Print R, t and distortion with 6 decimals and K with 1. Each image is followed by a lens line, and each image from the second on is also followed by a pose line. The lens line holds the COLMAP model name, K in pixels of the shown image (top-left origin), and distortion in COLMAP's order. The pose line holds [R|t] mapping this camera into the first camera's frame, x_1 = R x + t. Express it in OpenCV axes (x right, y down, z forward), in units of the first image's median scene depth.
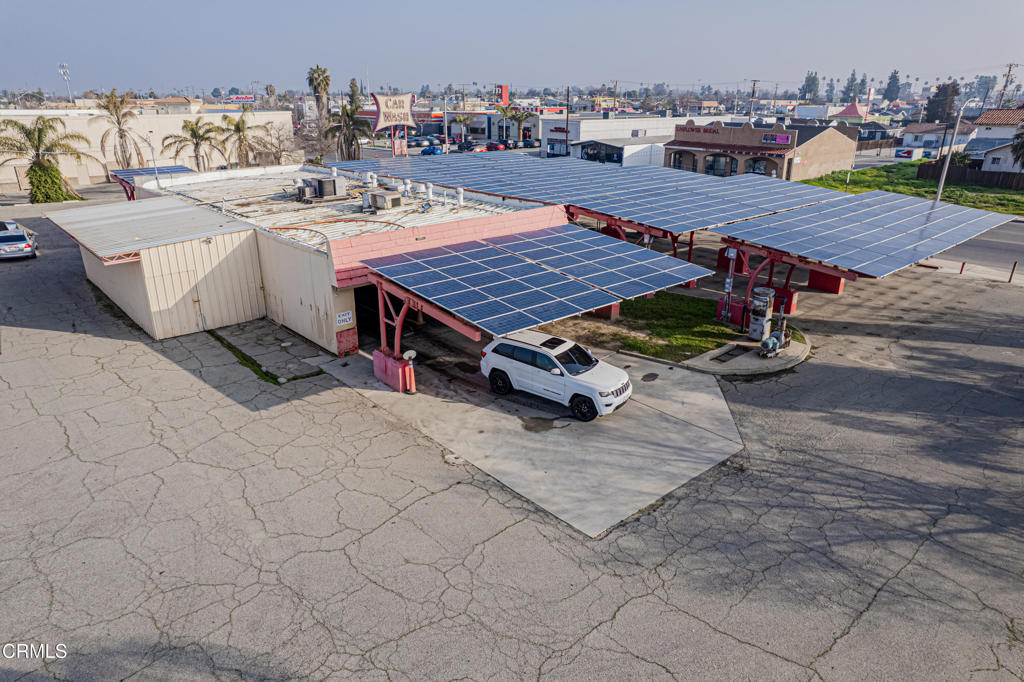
lens RADIAL K [[653.0, 0, 513.7], [0, 653.0, 343.8], [0, 0, 1]] dist [-0.069799, 0.062764]
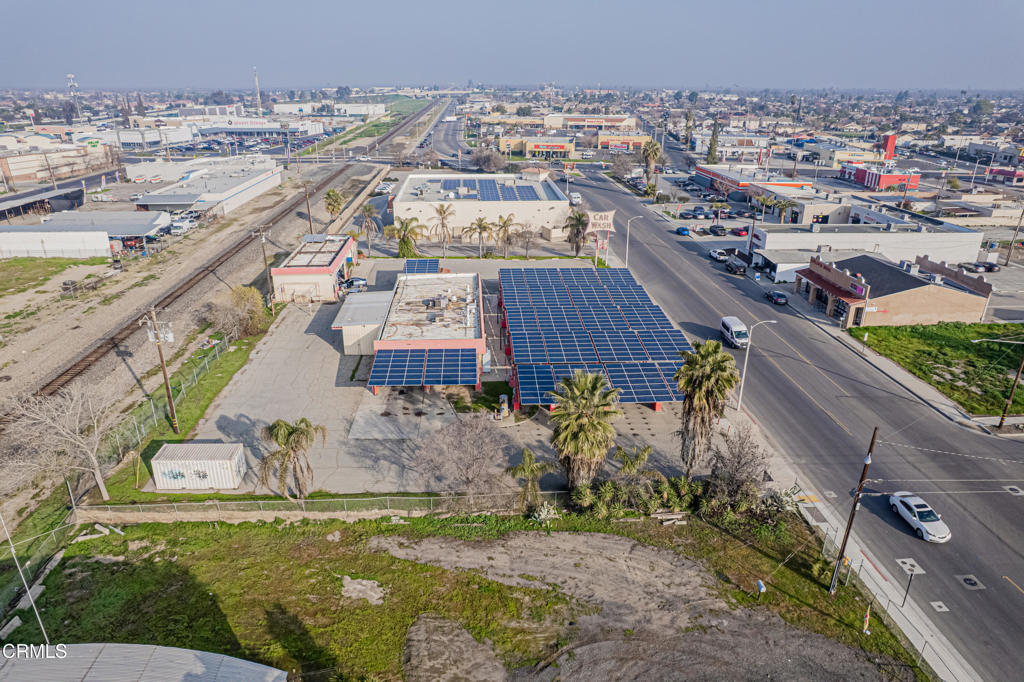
lens RADIAL K [[653.0, 0, 505.4], [0, 653.0, 344.0], [0, 0, 1]] dist [-0.069799, 0.062764]
pose [[0.777945, 0.236059, -0.582304, 1.766241], [-0.229222, 0.969497, 0.086787, -0.486857], [0.585029, 0.065961, 0.808325, -1.003467]]
